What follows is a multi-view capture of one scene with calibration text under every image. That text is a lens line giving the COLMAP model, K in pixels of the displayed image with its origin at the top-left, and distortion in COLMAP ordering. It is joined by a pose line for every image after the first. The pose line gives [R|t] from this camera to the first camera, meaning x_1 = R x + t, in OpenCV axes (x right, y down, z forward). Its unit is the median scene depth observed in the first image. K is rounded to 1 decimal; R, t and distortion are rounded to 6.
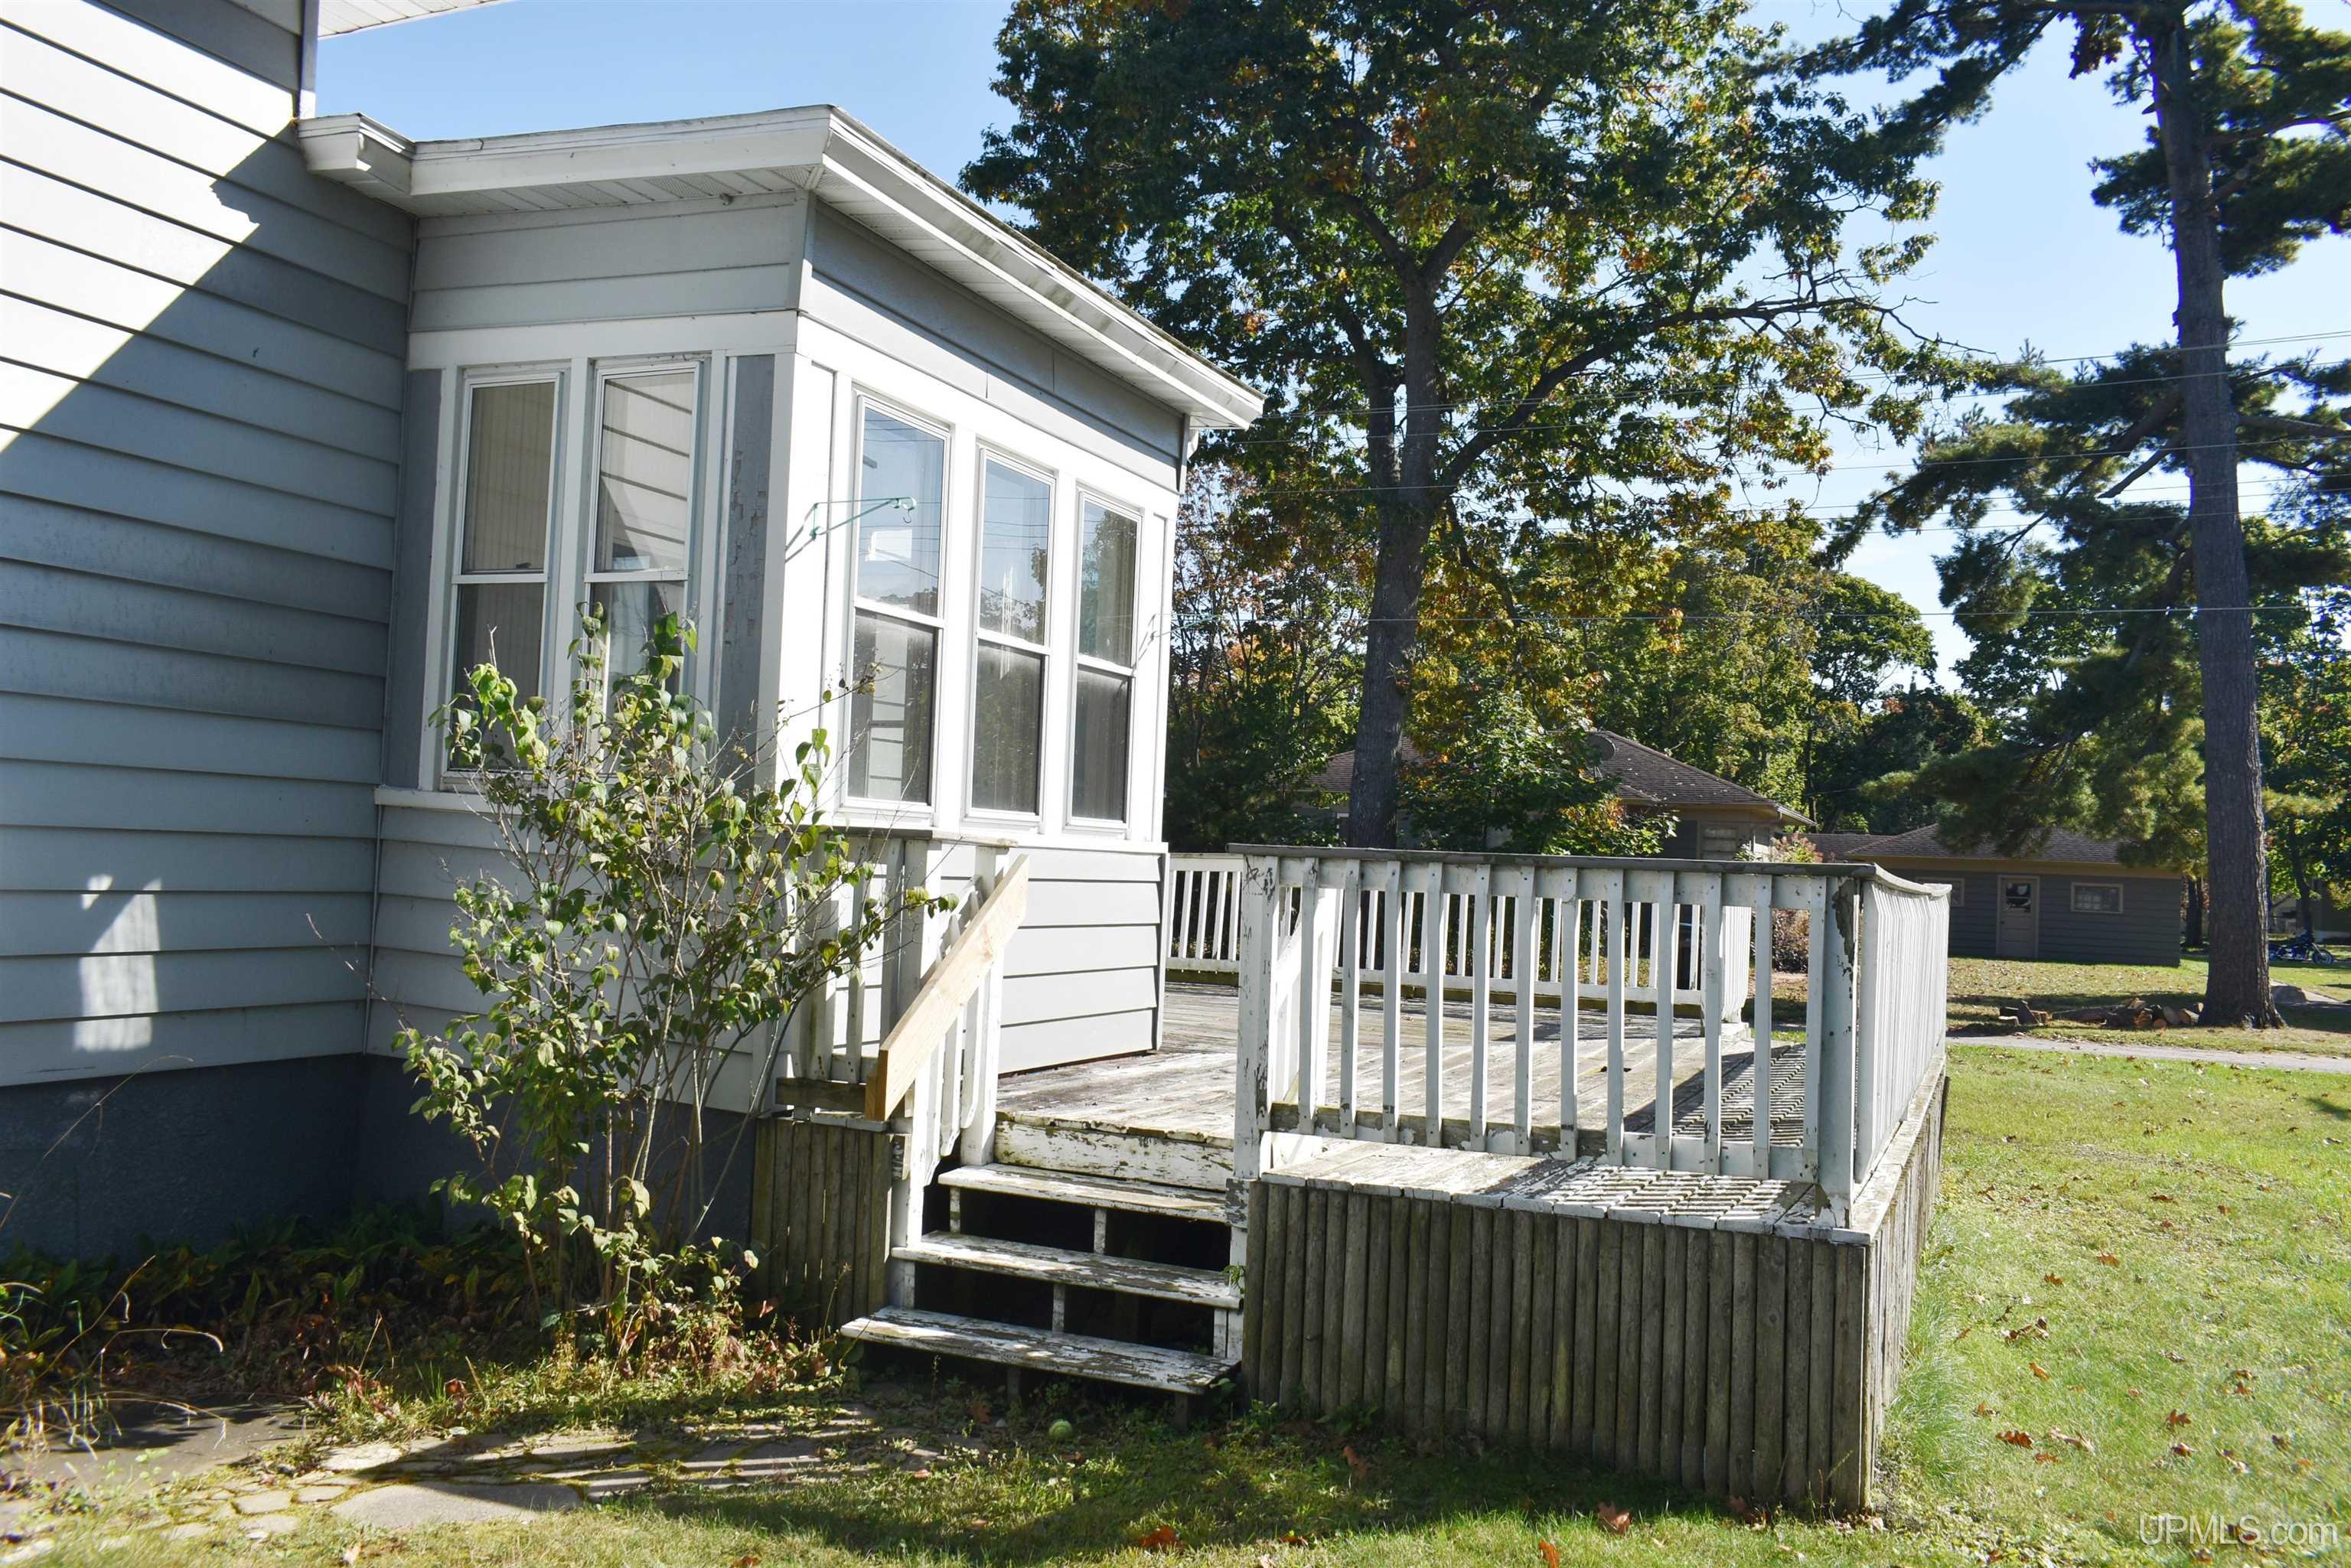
lens RADIAL K [[1866.6, 0, 1178.7], [0, 1866.6, 777.1], [0, 0, 1]] dist [-0.012137, 0.010049]
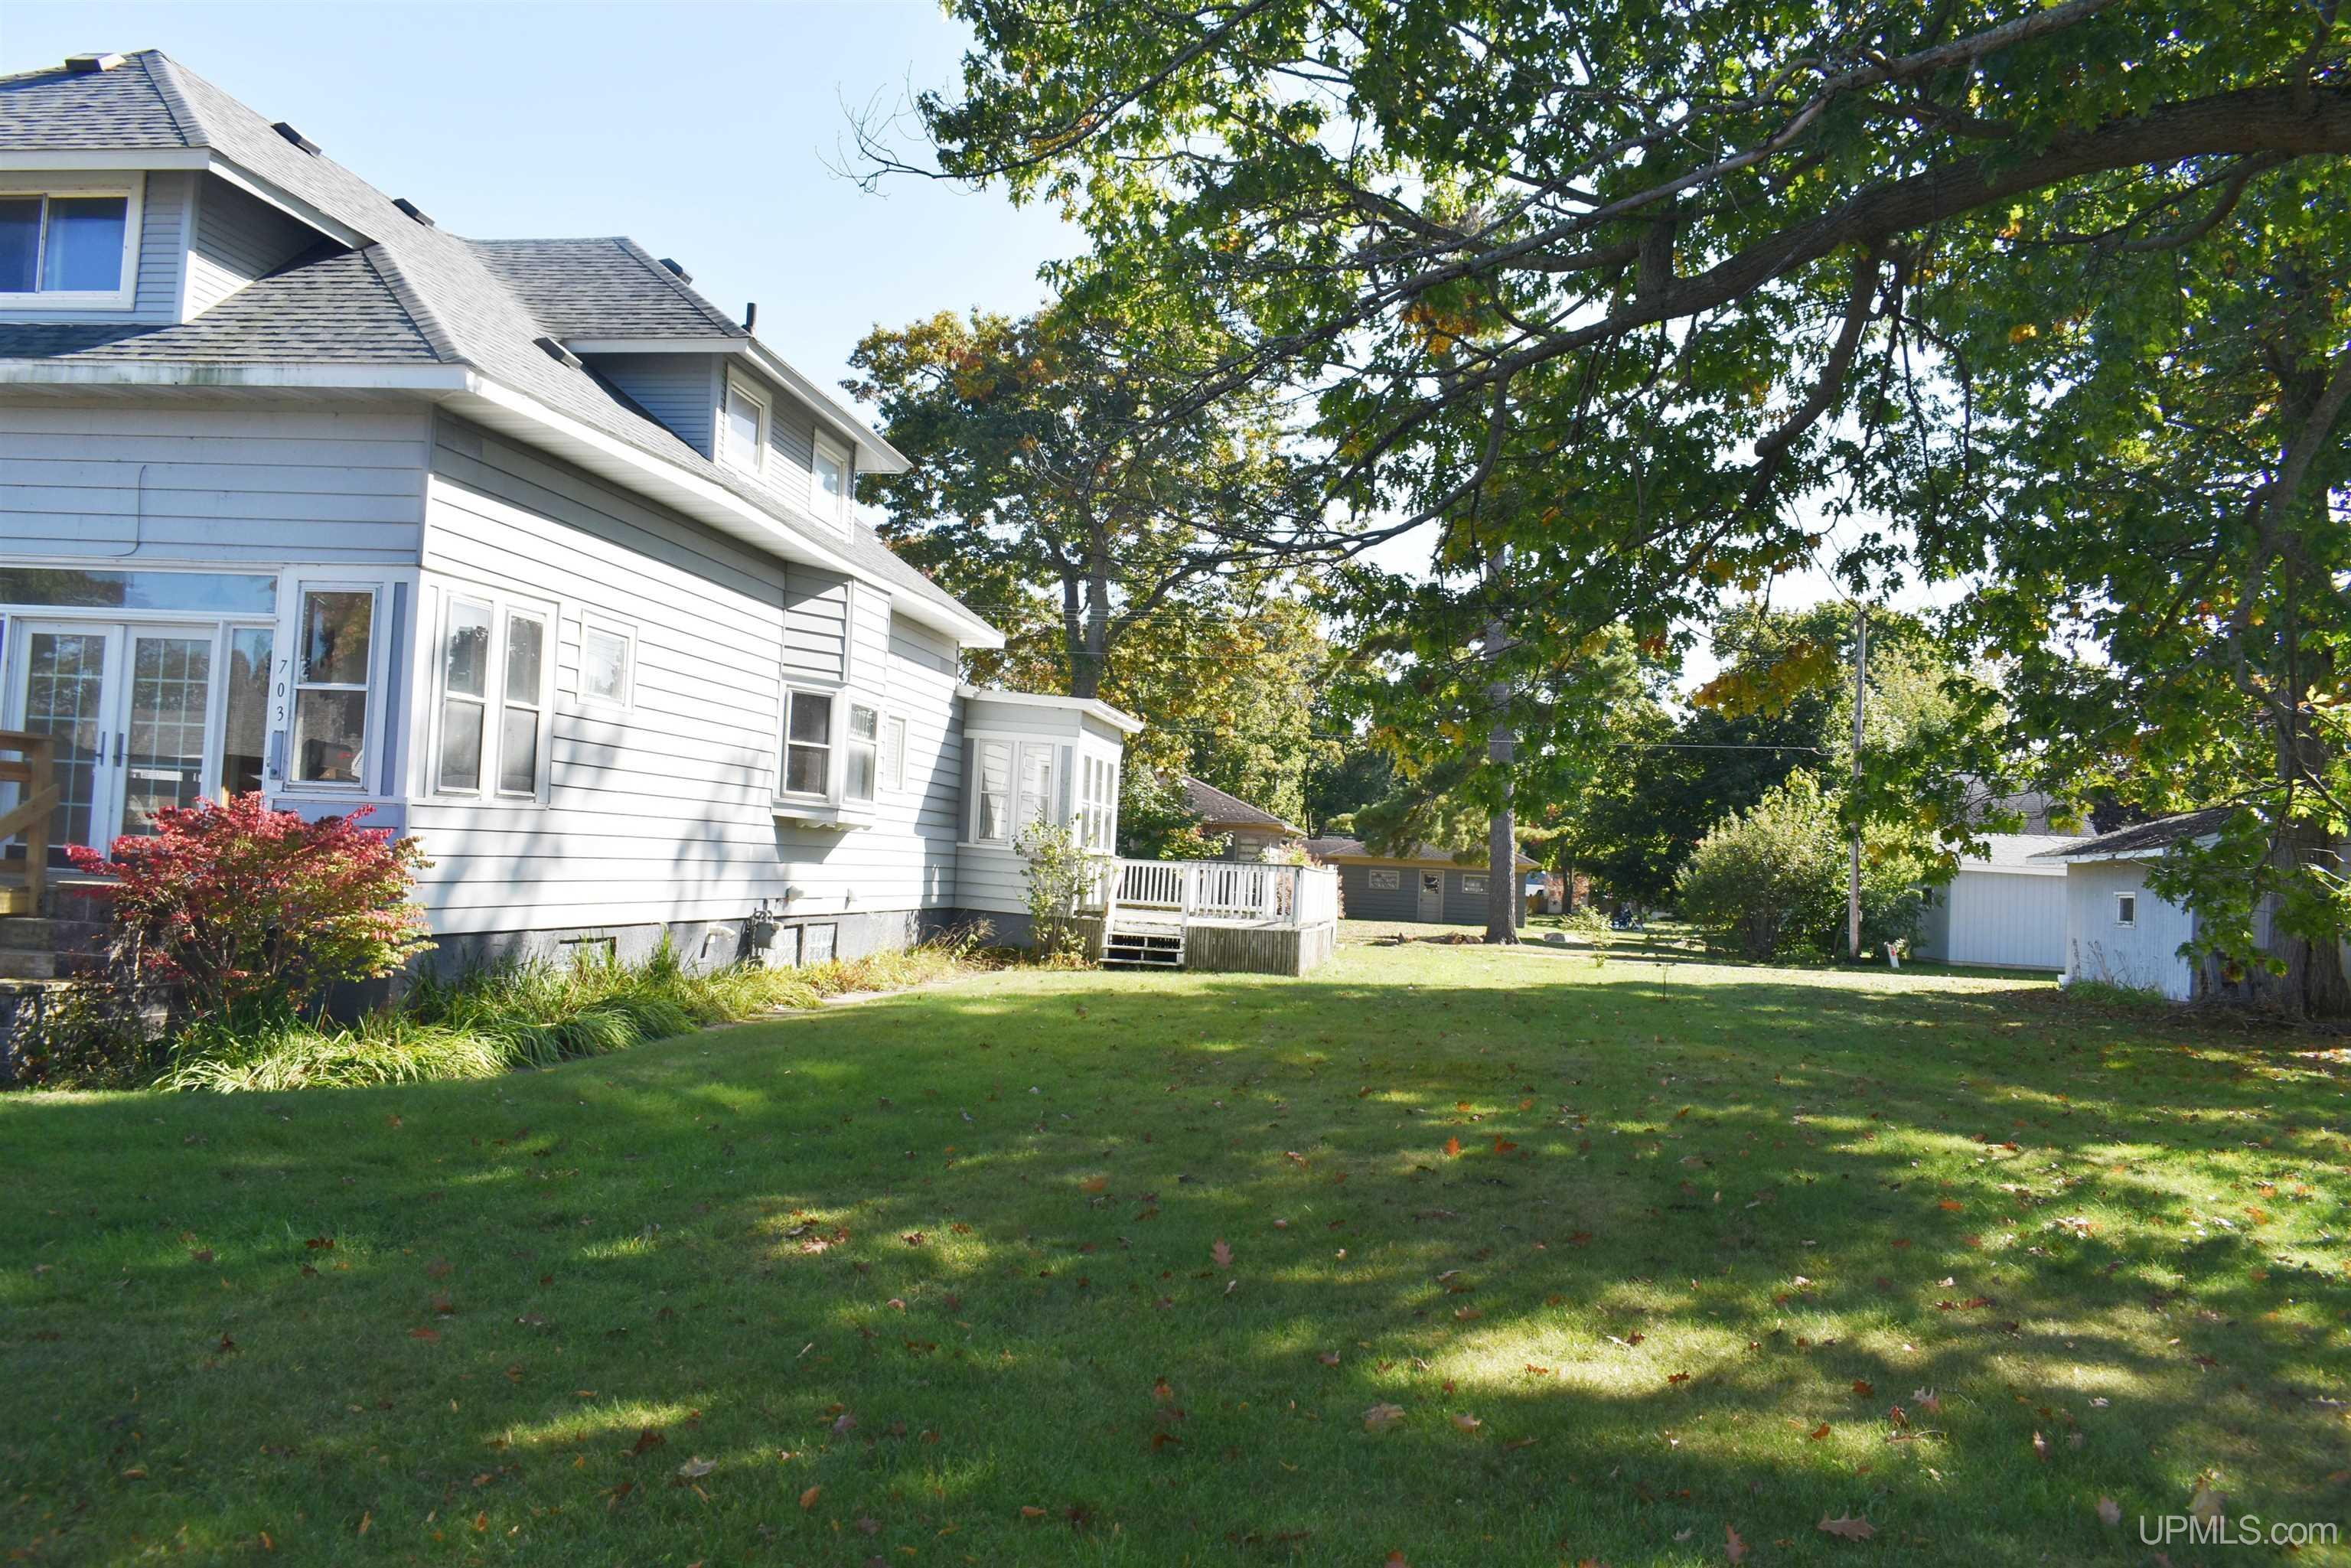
lens RADIAL K [[1866.1, 0, 1174.0], [0, 1866.1, 784.4], [0, 0, 1]] dist [-0.007433, 0.004564]
pose [[0.968027, 0.019295, 0.250102, -0.248692], [-0.021566, 0.999747, 0.006341, -0.039342], [-0.249917, -0.011532, 0.968199, -0.762651]]
